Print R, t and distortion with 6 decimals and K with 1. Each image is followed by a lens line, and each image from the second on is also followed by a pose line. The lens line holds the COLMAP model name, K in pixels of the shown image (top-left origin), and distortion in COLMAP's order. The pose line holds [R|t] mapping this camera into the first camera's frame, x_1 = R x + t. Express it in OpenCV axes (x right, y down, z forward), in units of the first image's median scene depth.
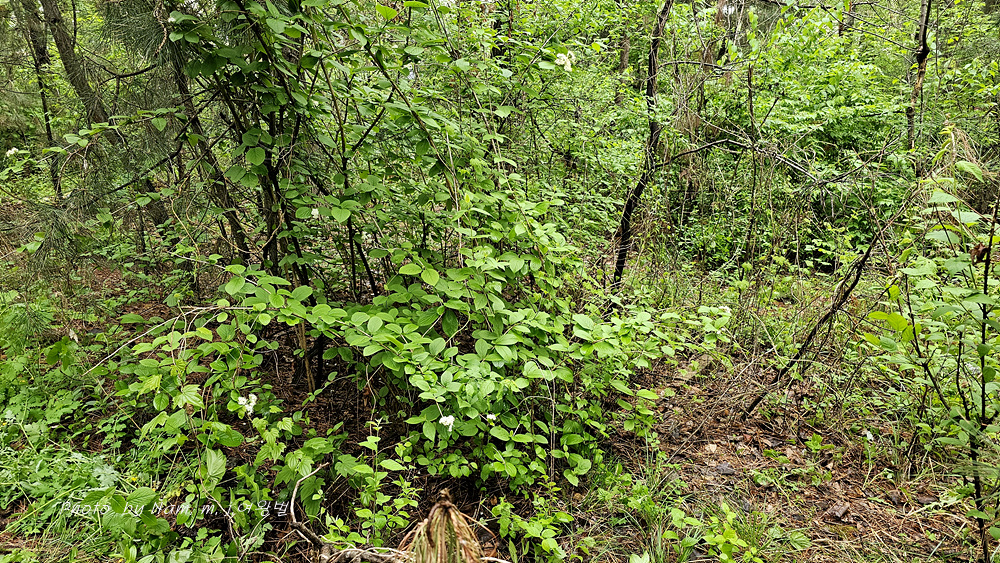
lens RADIAL K [[655.0, 0, 497.2], [0, 655.0, 272.9], [0, 0, 1]] dist [0.069644, -0.086689]
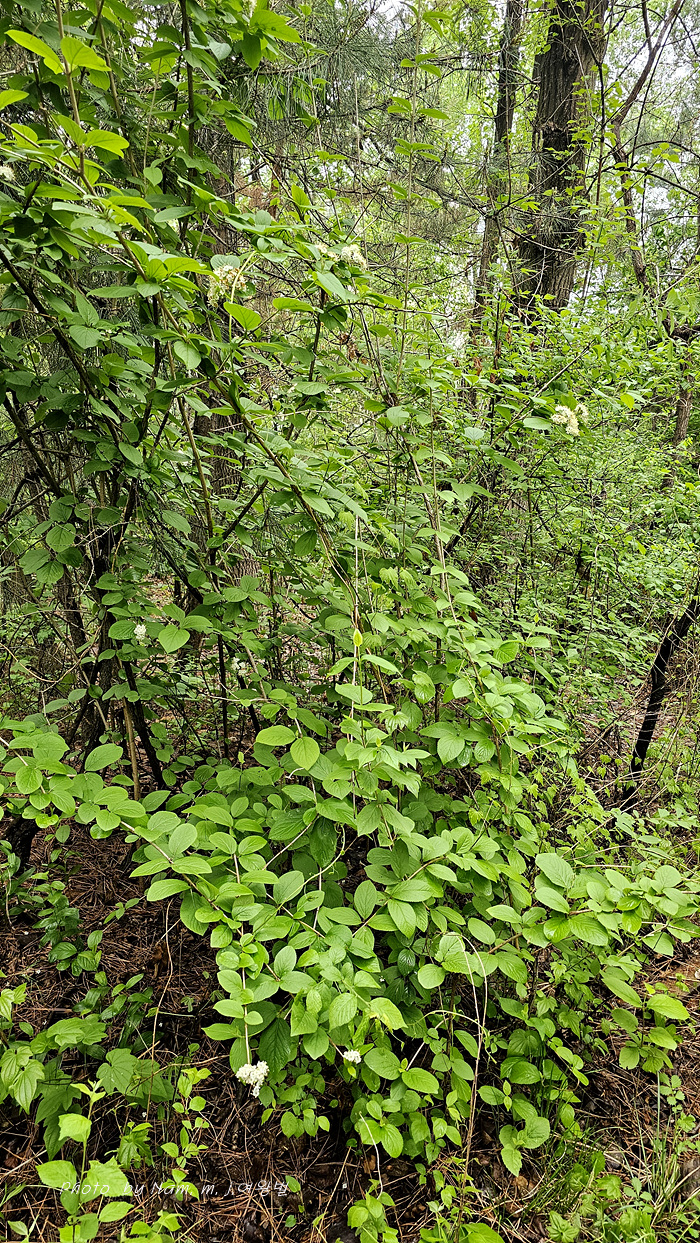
lens RADIAL K [[814.2, 0, 357.8], [0, 814.2, 621.4], [0, 0, 1]] dist [0.069644, -0.086689]
pose [[0.981310, 0.090294, -0.169932, 0.062660], [-0.102091, 0.992841, -0.061999, -0.073189], [0.163117, 0.078189, 0.983504, 0.256465]]
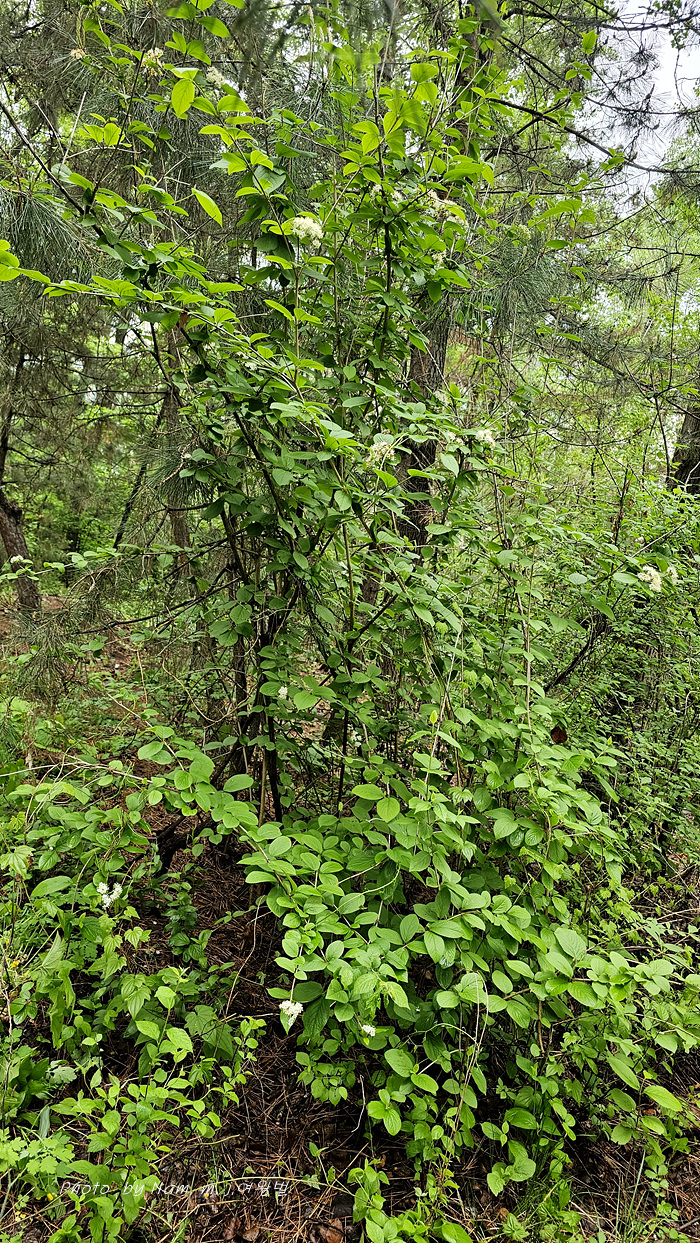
lens RADIAL K [[814.2, 0, 357.8], [0, 814.2, 621.4], [0, 0, 1]] dist [0.069644, -0.086689]
pose [[0.899028, 0.203522, -0.387722, 0.187467], [-0.282967, 0.945742, -0.159690, -0.038561], [0.334185, 0.253278, 0.907838, 0.077037]]
